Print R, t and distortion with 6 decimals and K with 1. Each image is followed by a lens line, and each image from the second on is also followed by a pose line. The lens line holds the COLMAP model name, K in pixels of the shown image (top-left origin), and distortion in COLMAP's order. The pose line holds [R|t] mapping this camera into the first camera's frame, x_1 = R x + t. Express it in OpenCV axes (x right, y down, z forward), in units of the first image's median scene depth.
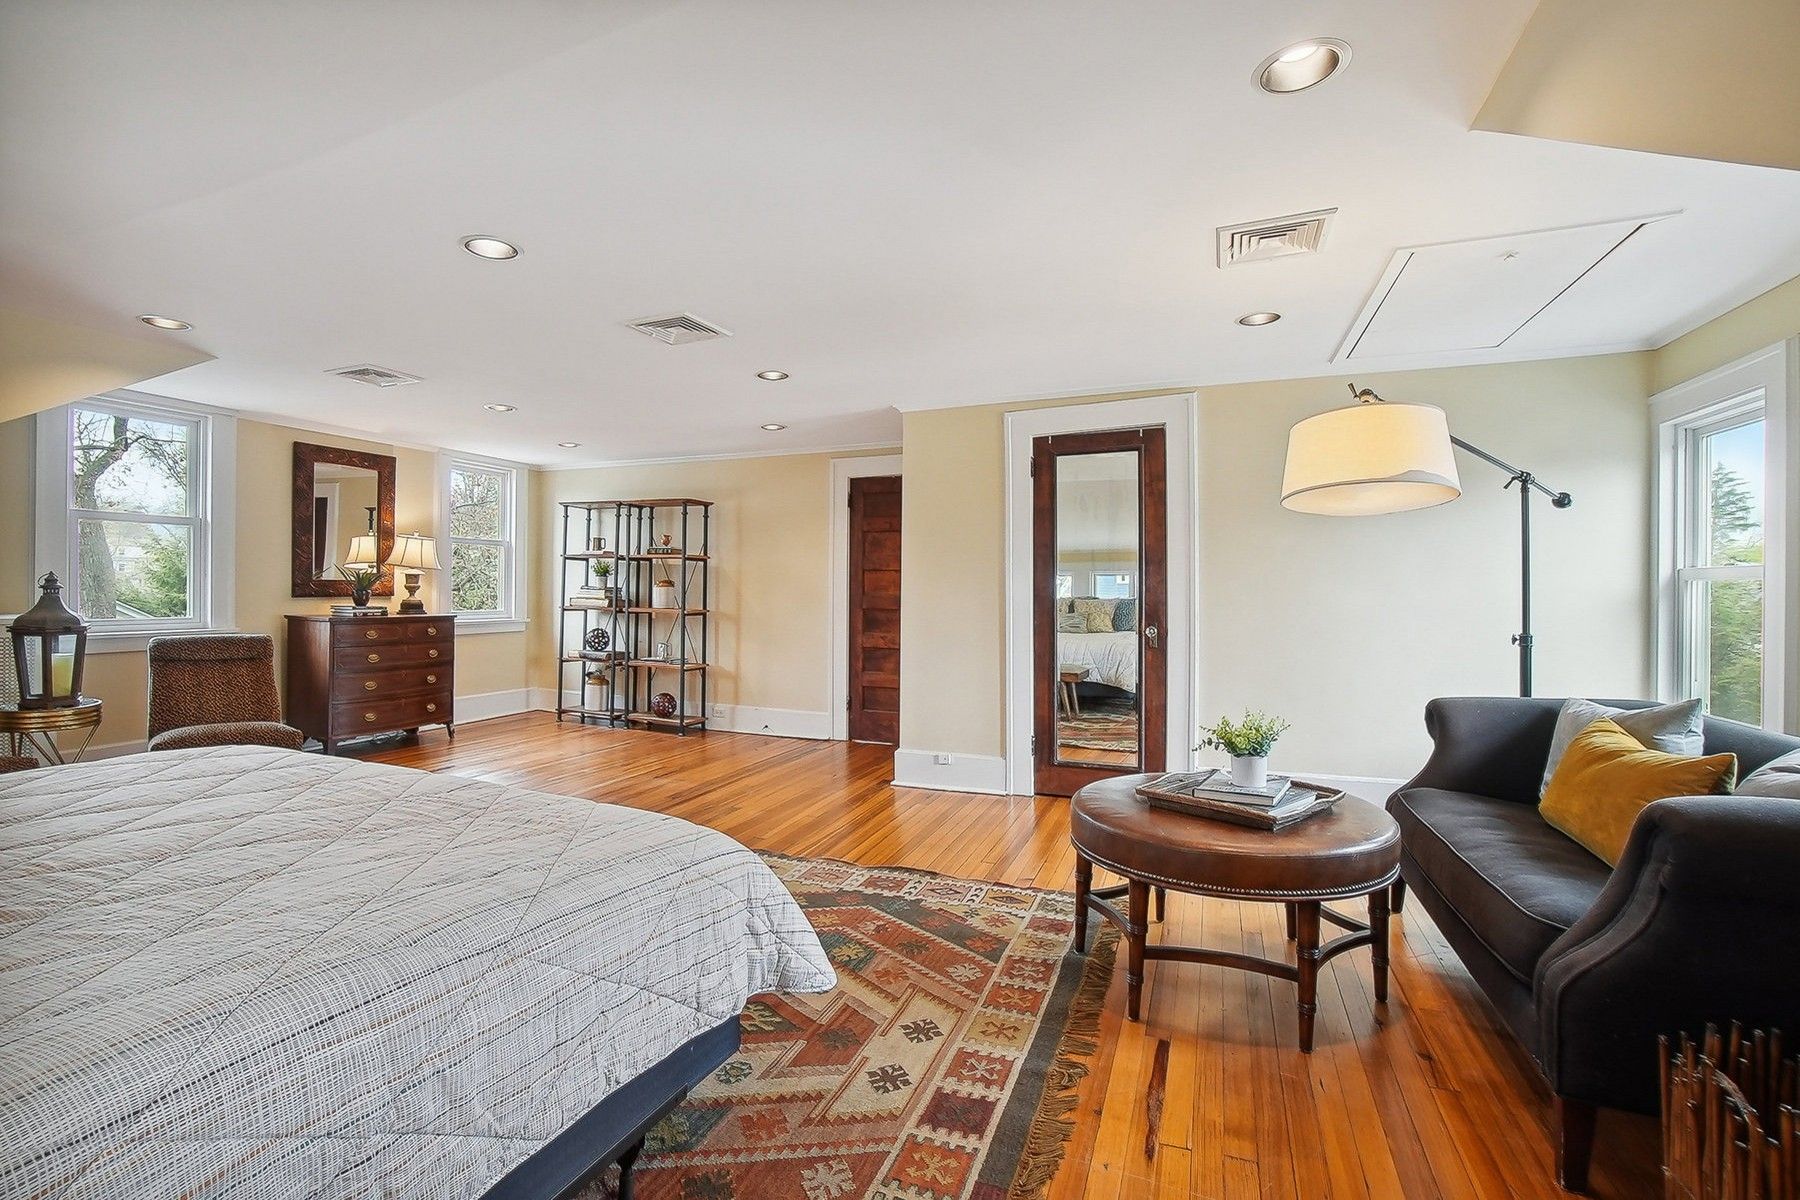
lens RADIAL K [[801.5, 0, 883.2], [0, 801.5, 594.9], [0, 0, 1]] dist [-0.024598, 0.006120]
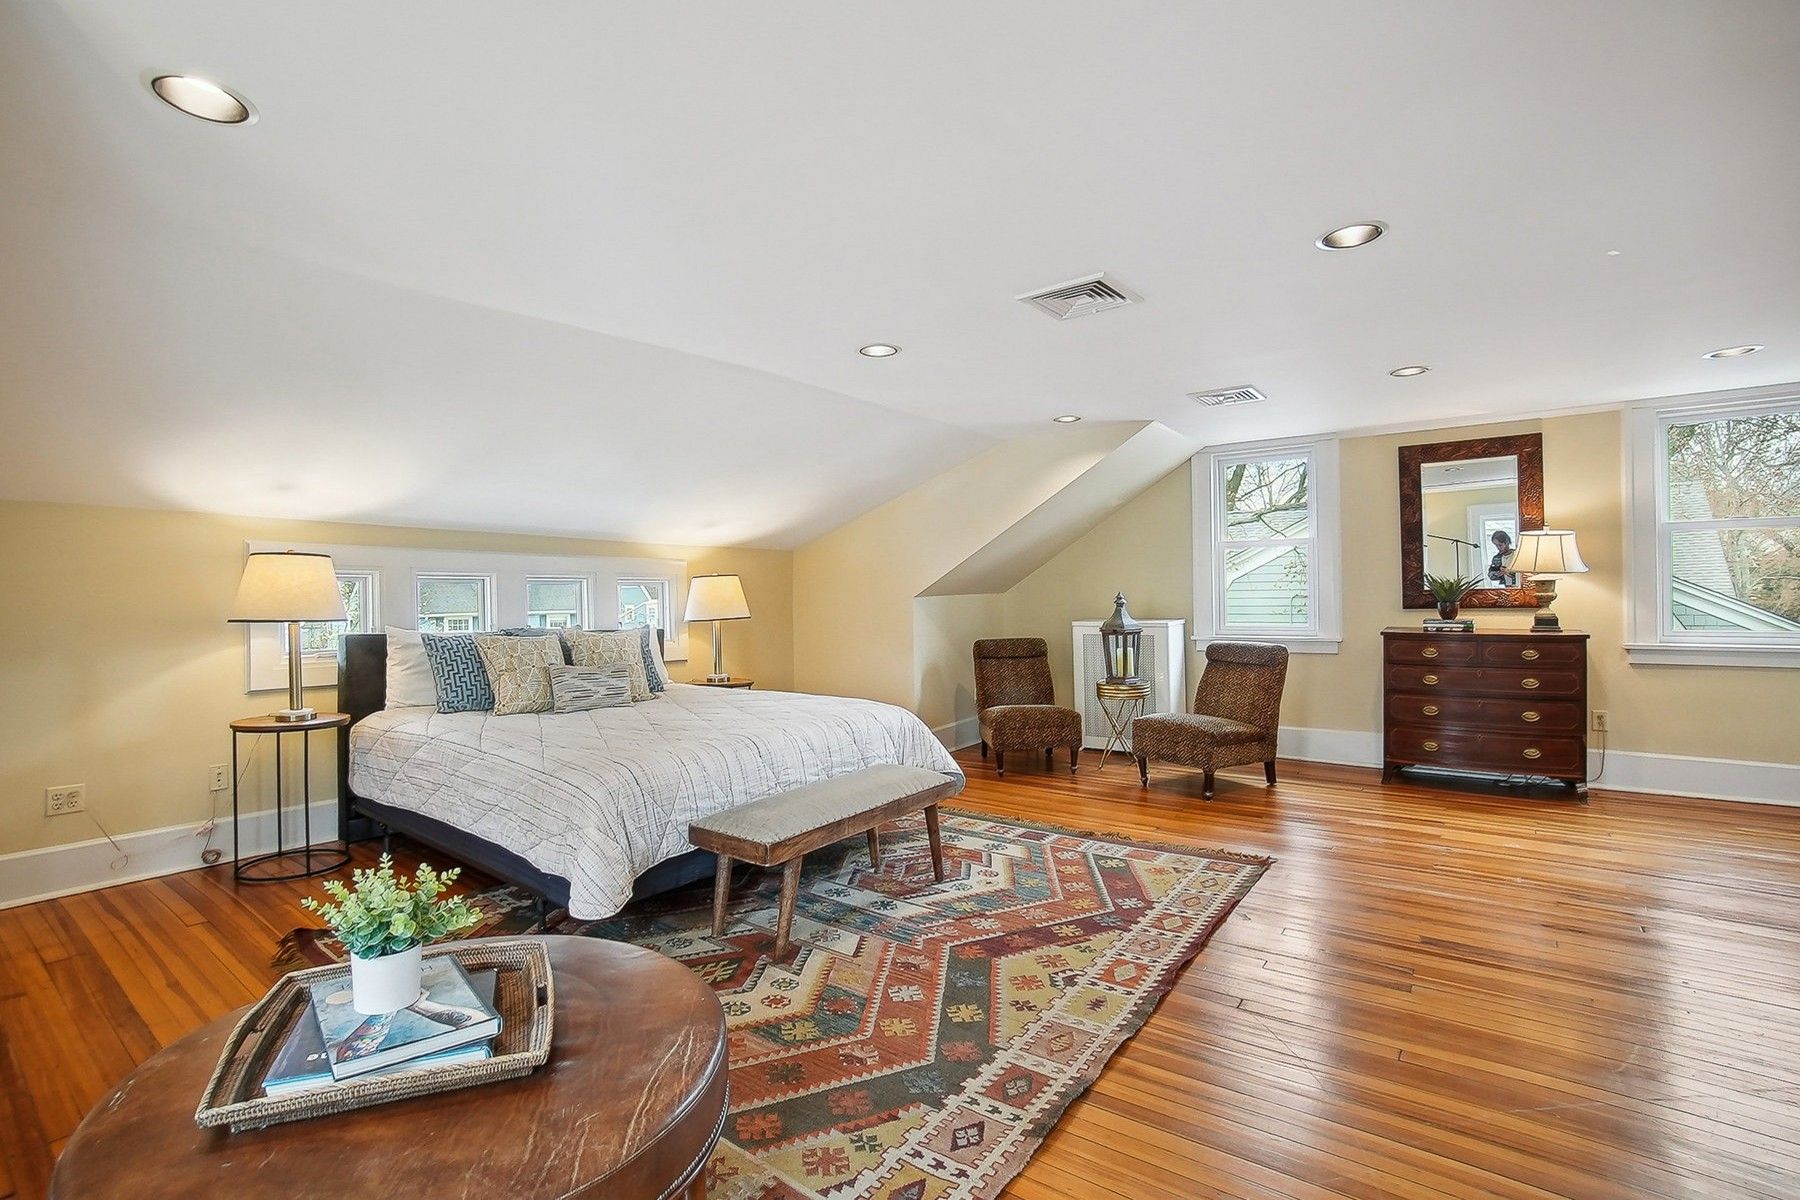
lens RADIAL K [[851.0, 0, 888.3], [0, 851.0, 599.0], [0, 0, 1]] dist [-0.024015, -0.000117]
pose [[-0.253740, 0.002943, -0.967268, 0.633458], [0.009120, 0.999958, 0.000650, -0.023981], [0.967230, -0.008656, -0.253756, 1.011268]]
